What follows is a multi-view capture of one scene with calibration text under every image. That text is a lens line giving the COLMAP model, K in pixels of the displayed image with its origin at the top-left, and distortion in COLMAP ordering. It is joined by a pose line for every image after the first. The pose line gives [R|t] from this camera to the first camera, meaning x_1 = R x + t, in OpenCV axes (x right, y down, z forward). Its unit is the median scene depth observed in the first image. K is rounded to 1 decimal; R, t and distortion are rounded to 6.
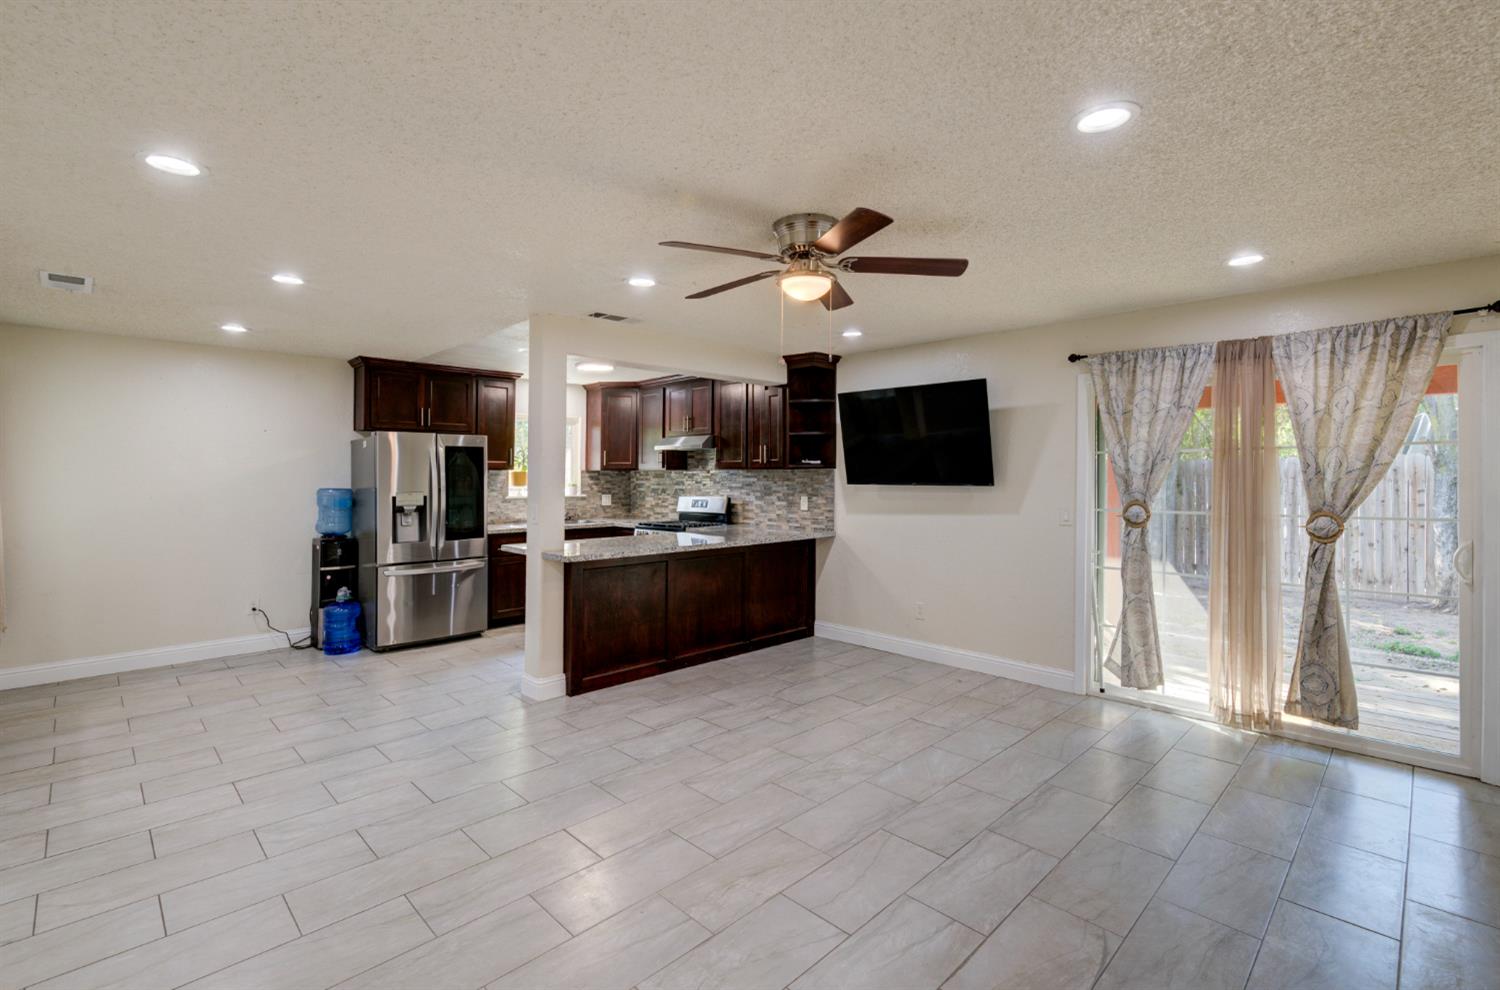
lens RADIAL K [[675.8, 0, 755.2], [0, 675.8, 479.9], [0, 0, 1]] dist [0.005150, 0.001662]
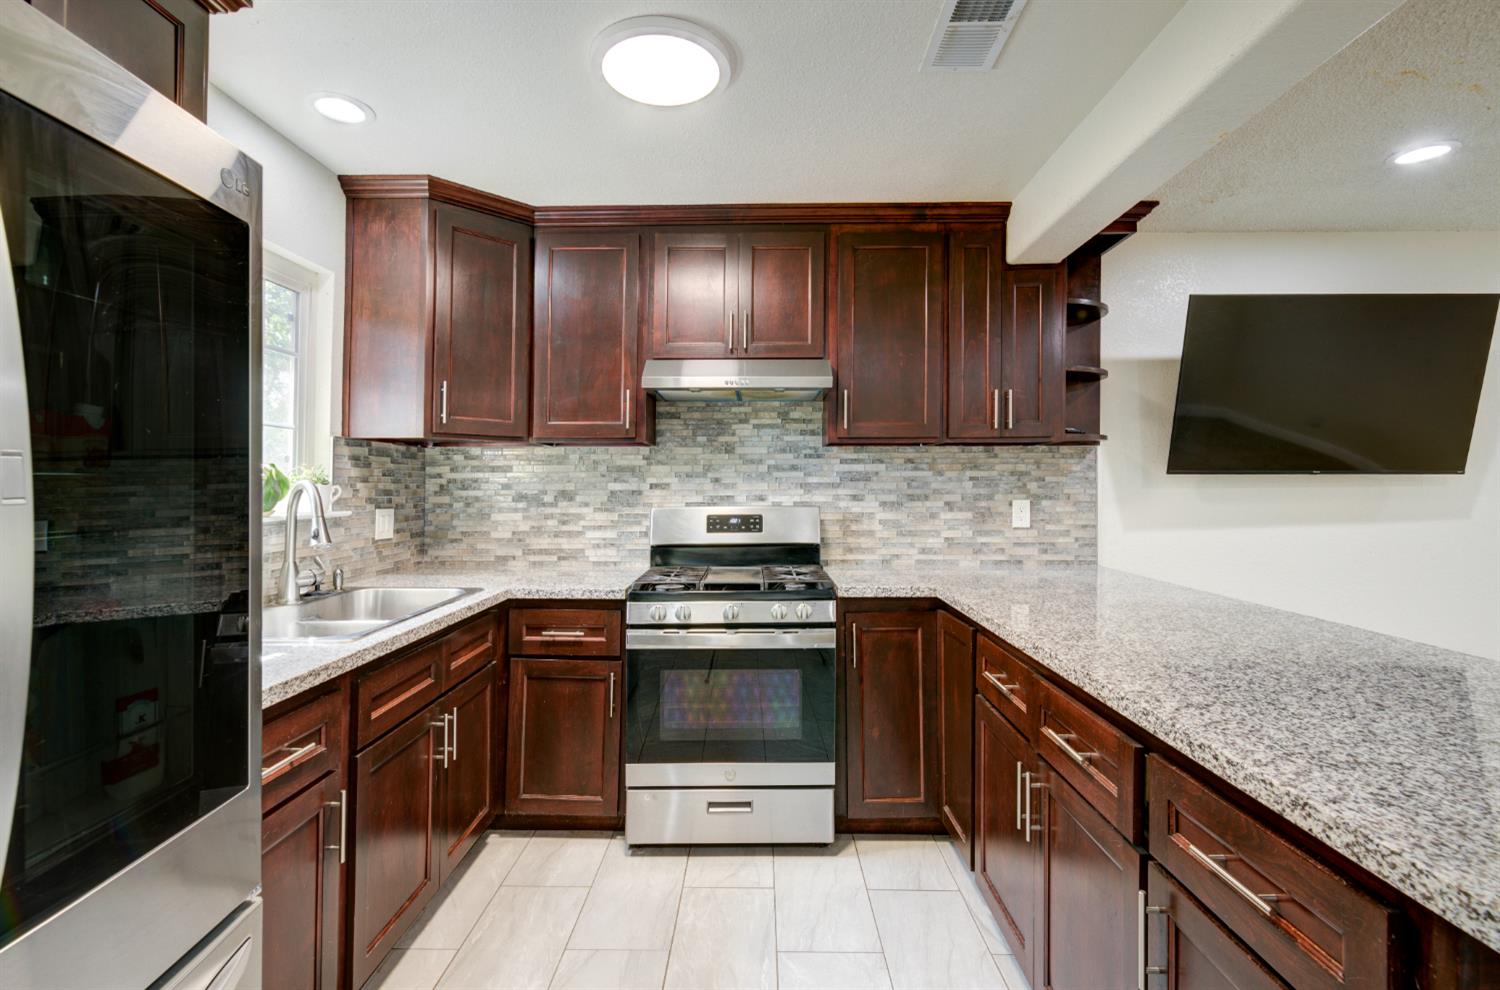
lens RADIAL K [[675.8, 0, 760.2], [0, 675.8, 475.1], [0, 0, 1]] dist [0.005150, 0.001662]
pose [[0.715778, 0.009459, 0.698263, -0.471957], [0.004259, 0.999831, -0.017909, 0.016047], [-0.698314, 0.015792, 0.715617, 0.877913]]
